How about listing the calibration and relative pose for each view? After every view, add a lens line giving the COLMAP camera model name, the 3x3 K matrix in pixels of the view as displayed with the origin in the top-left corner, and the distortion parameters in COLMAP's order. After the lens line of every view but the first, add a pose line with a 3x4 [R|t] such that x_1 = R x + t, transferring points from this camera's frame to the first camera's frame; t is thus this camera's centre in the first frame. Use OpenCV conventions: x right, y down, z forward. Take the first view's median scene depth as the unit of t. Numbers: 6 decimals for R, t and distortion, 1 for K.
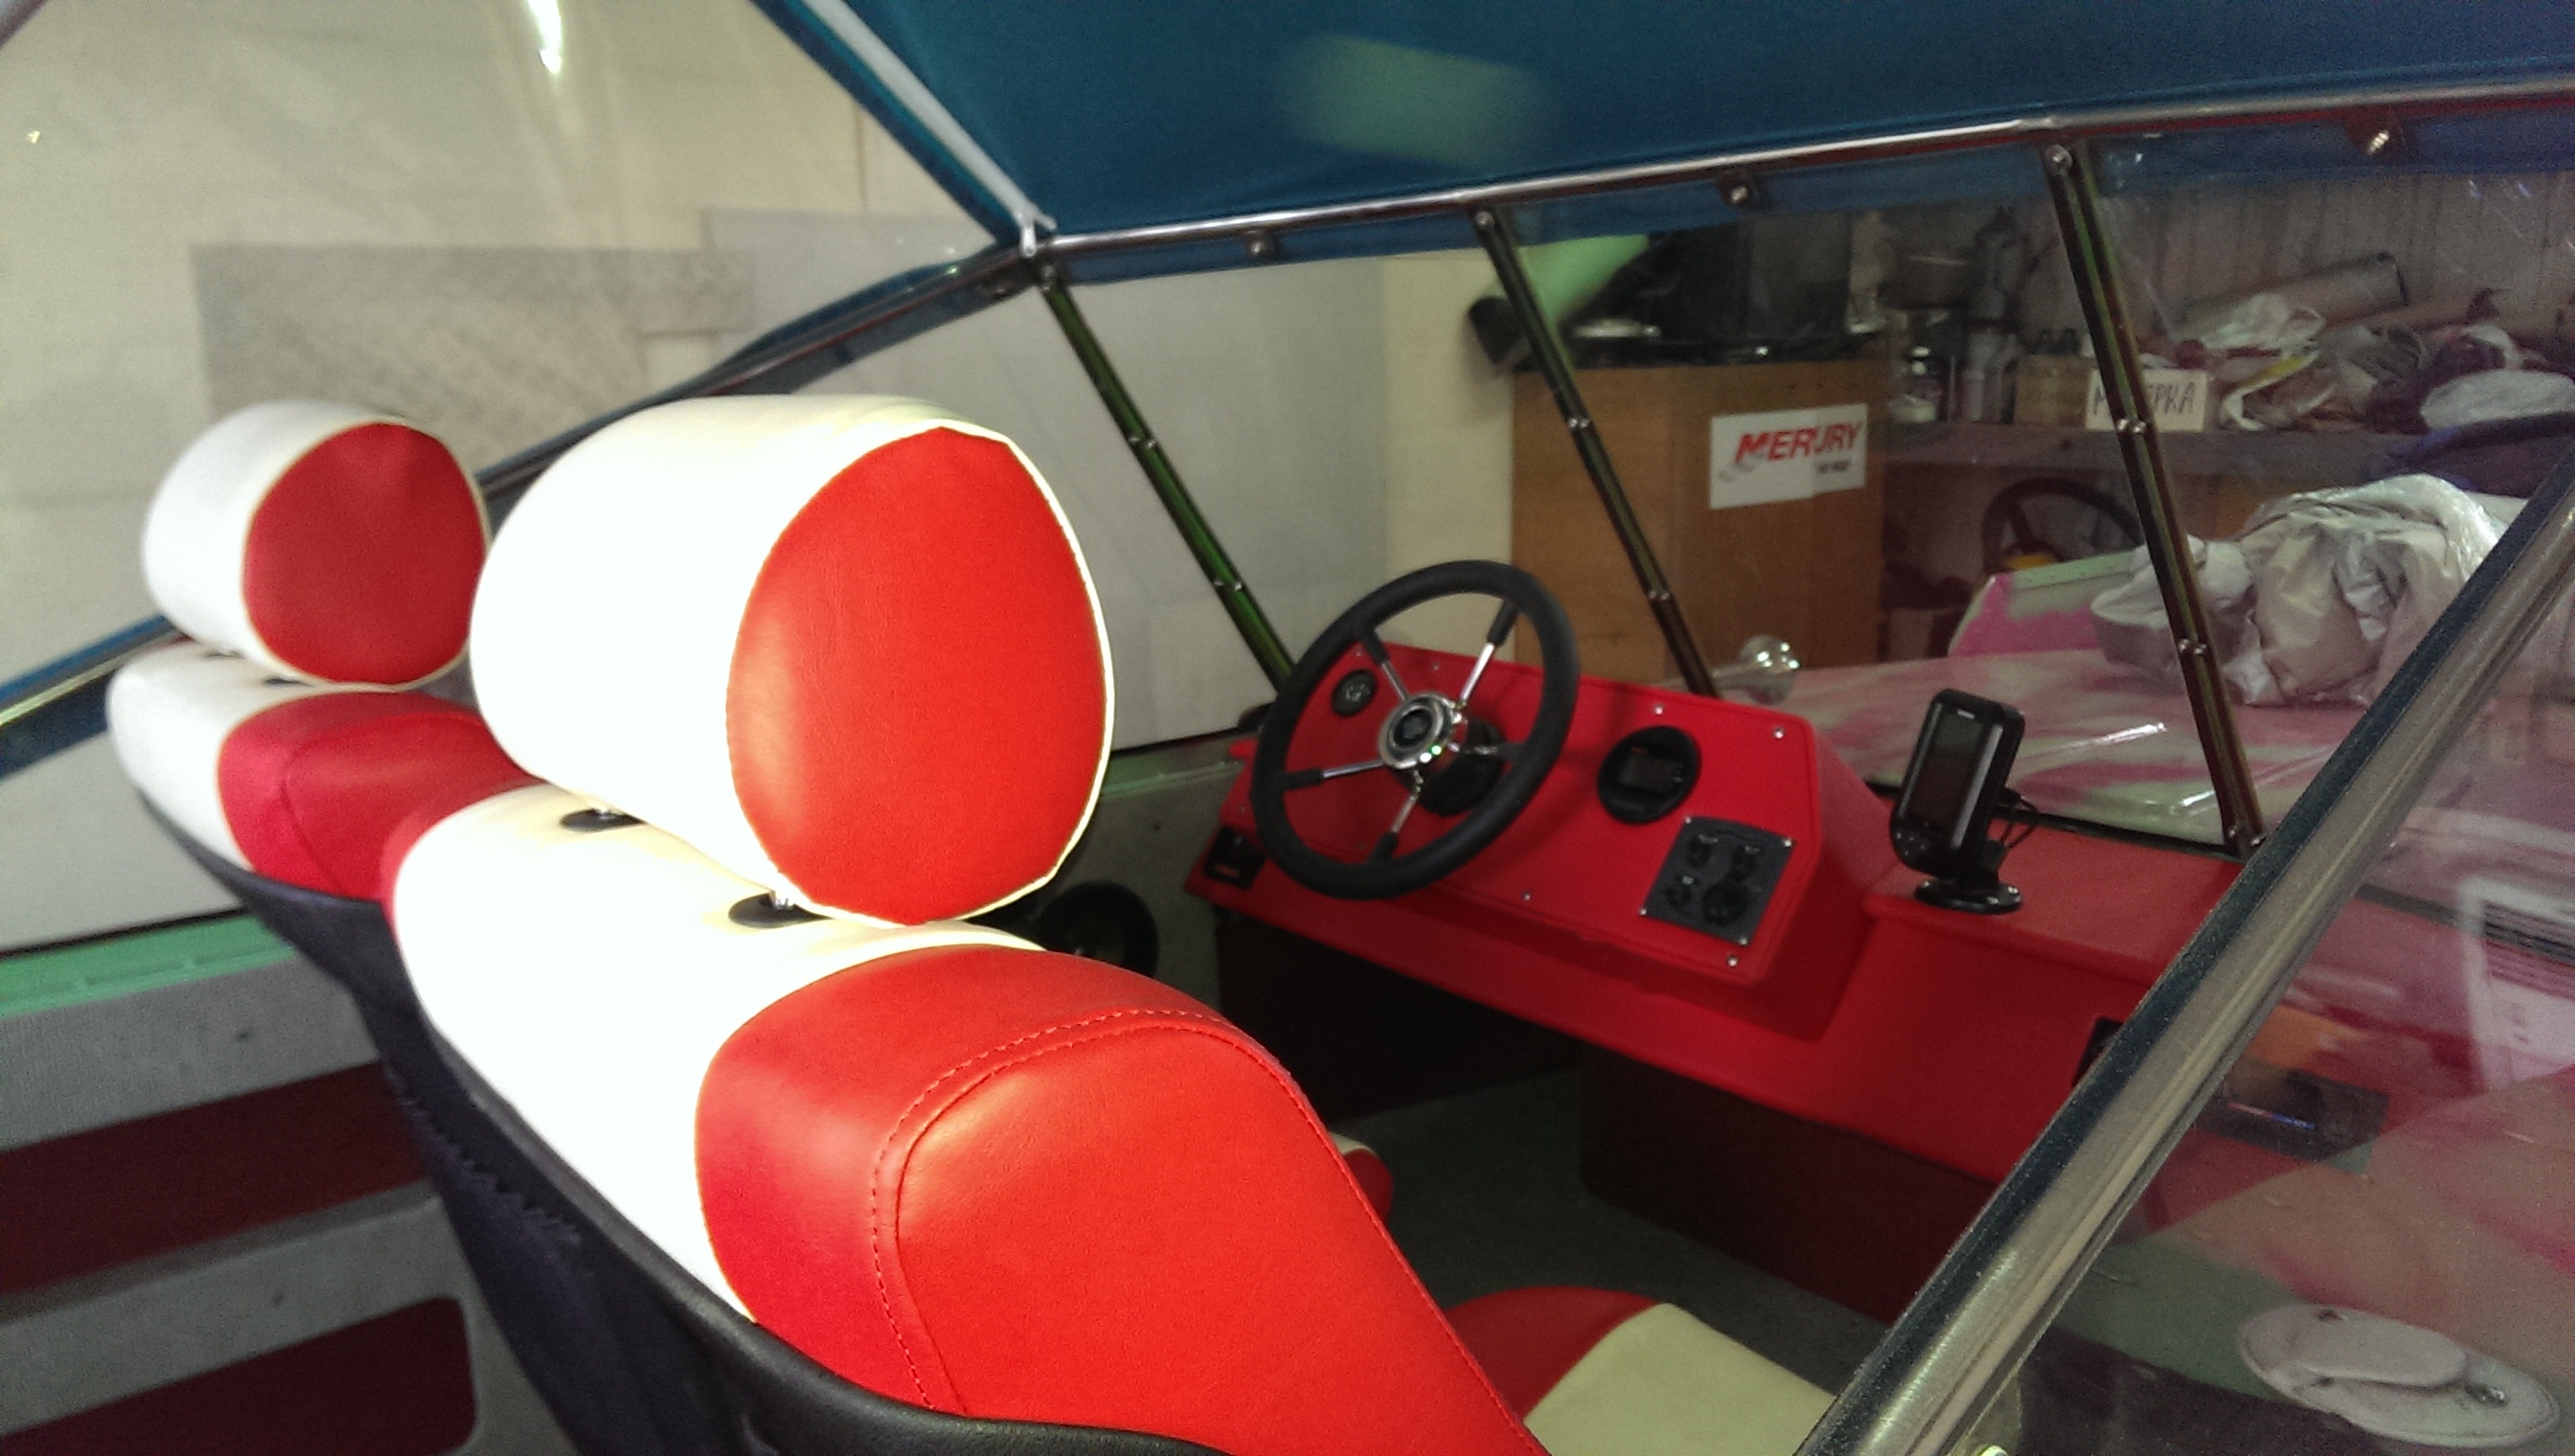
lens RADIAL K [[1817.7, 0, 1287.5], [0, 1817.7, 728.0], [0, 0, 1]] dist [0.037705, 0.000905]
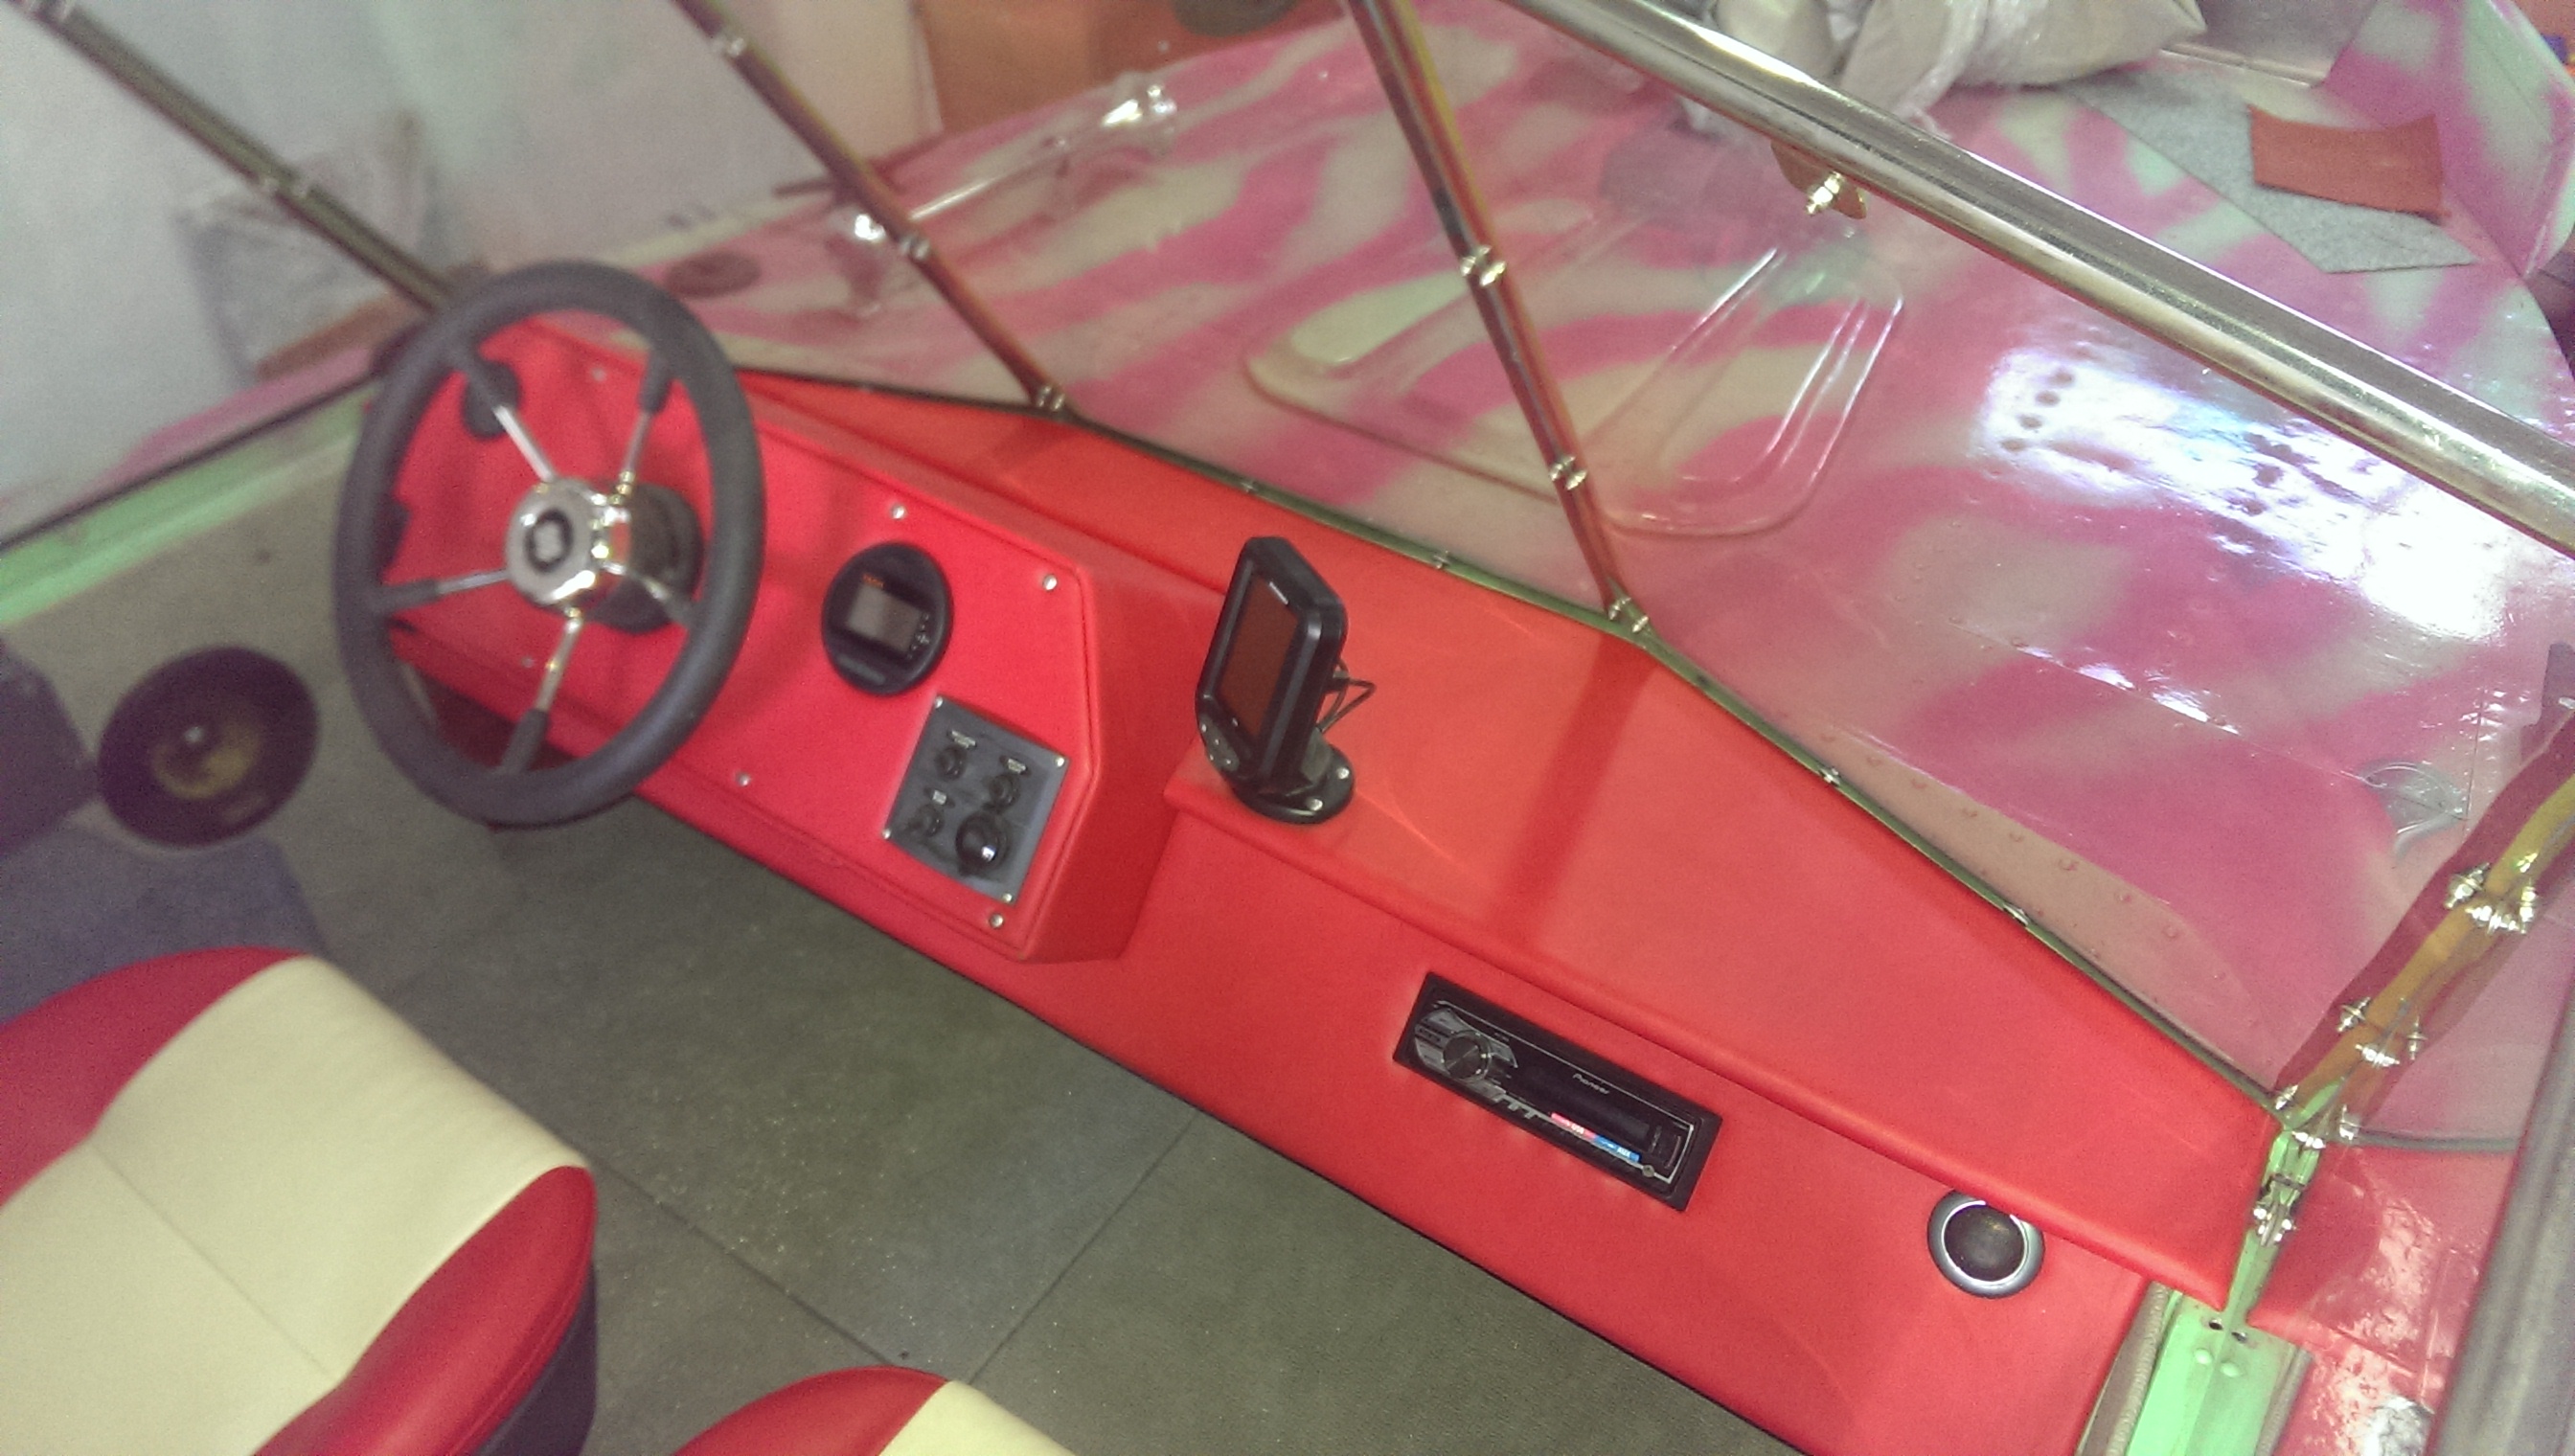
lens RADIAL K [[1817.7, 0, 1287.5], [0, 1817.7, 728.0], [0, 0, 1]] dist [0.037705, 0.000905]
pose [[0.967427, -0.143167, 0.208776, 0.202013], [0.017864, 0.861270, 0.507833, -0.315418], [-0.252517, -0.487562, 0.835774, 0.340698]]
